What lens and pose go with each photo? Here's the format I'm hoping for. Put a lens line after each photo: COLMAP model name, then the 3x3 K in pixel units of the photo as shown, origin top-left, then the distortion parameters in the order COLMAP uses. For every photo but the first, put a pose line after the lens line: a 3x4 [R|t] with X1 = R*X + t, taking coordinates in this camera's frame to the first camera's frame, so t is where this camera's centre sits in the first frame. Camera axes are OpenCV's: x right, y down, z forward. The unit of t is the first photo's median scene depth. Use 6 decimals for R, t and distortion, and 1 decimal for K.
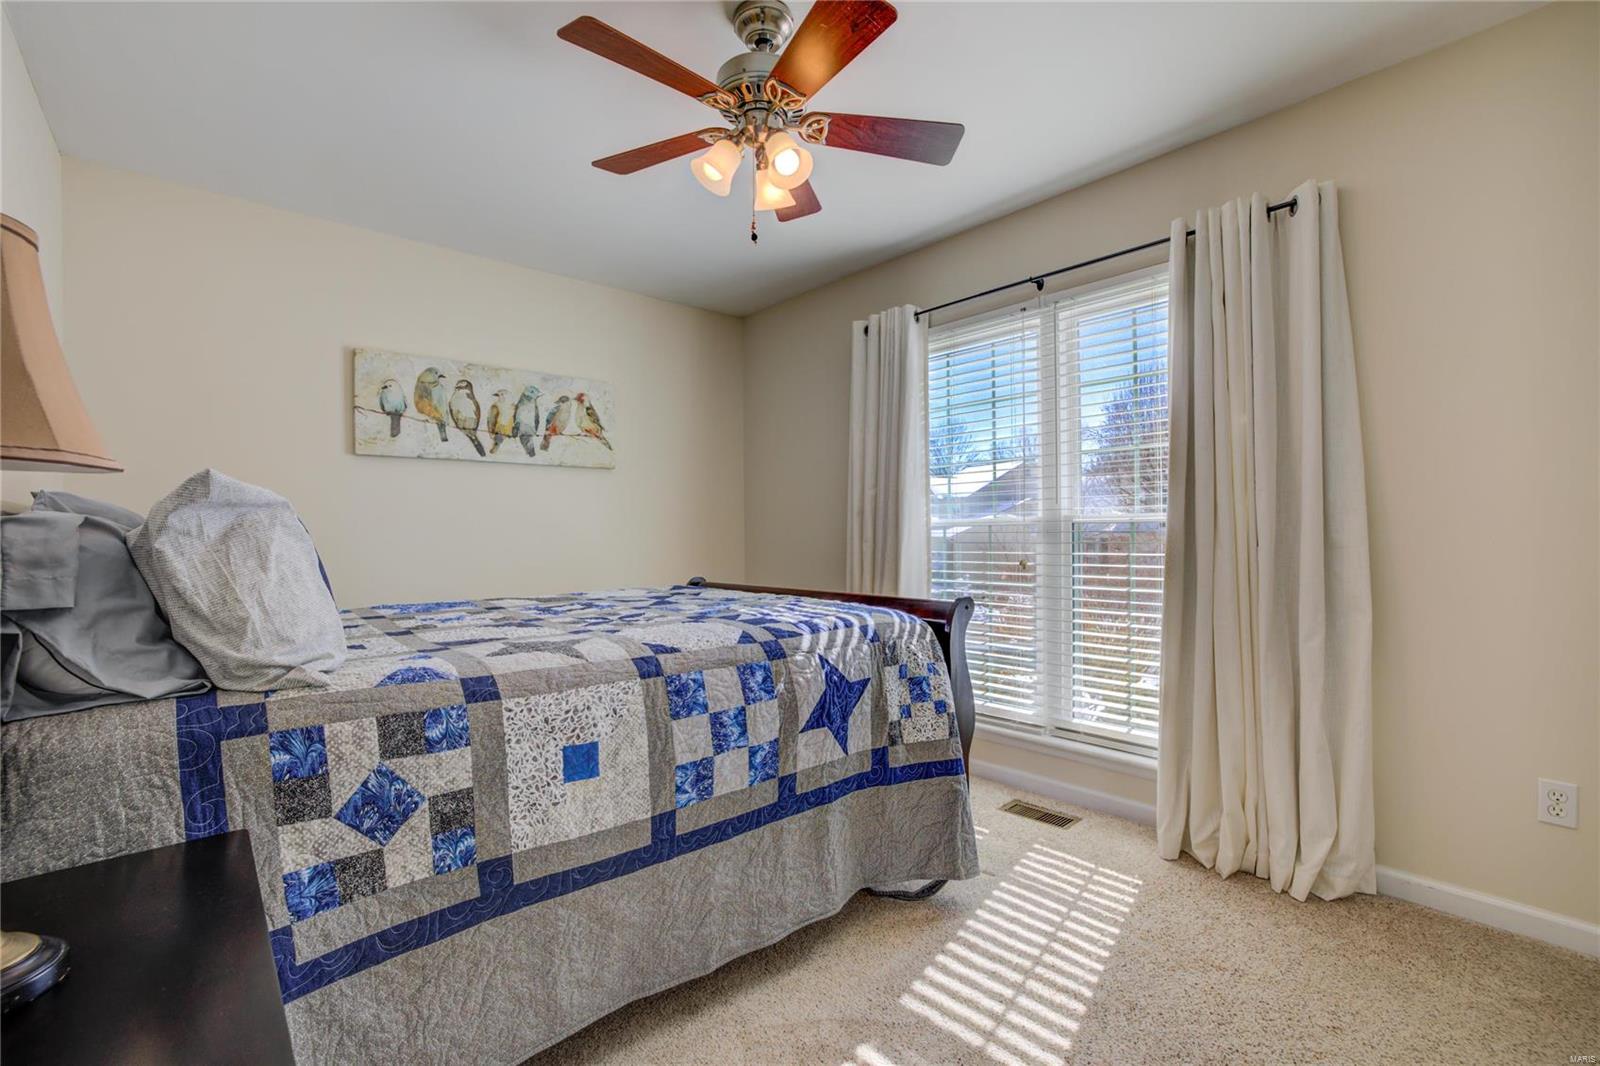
lens RADIAL K [[695.0, 0, 802.3], [0, 695.0, 536.1], [0, 0, 1]] dist [-0.035382, 0.013259]
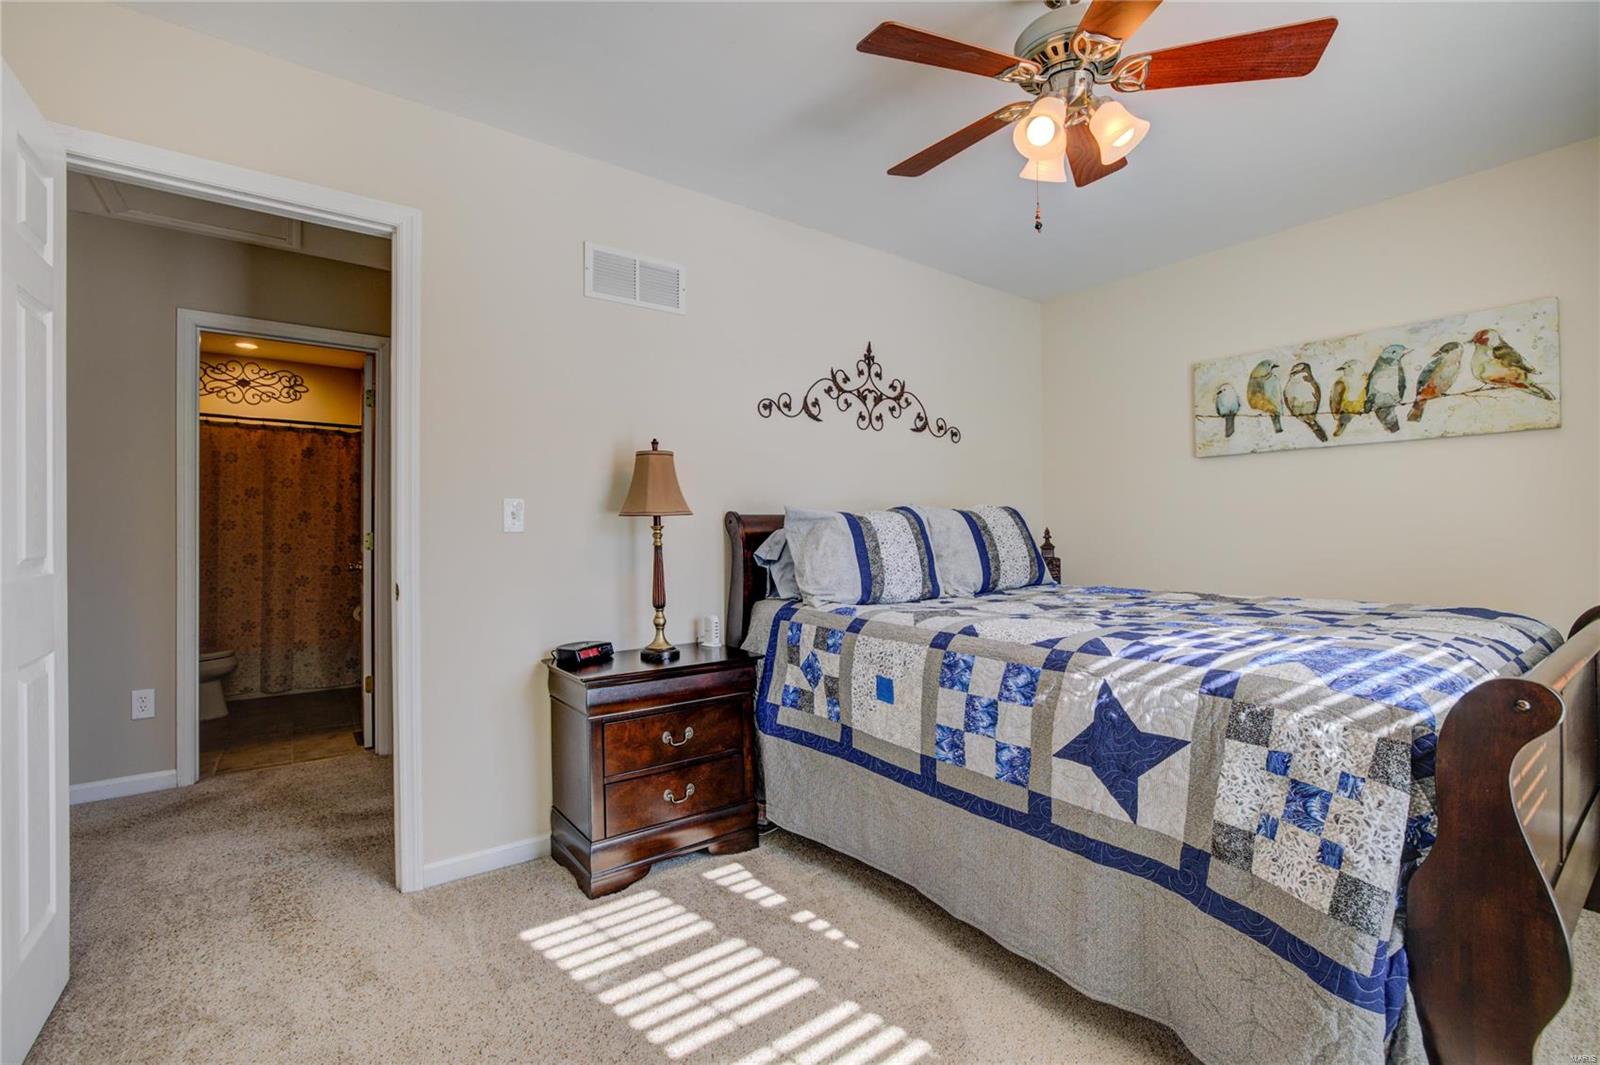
lens RADIAL K [[695.0, 0, 808.2], [0, 695.0, 529.7], [0, 0, 1]] dist [-0.035382, 0.013259]
pose [[-0.072712, 0.006850, -0.997329, 0.847267], [0.003751, 0.999971, 0.006595, -0.015518], [0.997346, -0.003261, -0.072736, 0.696379]]
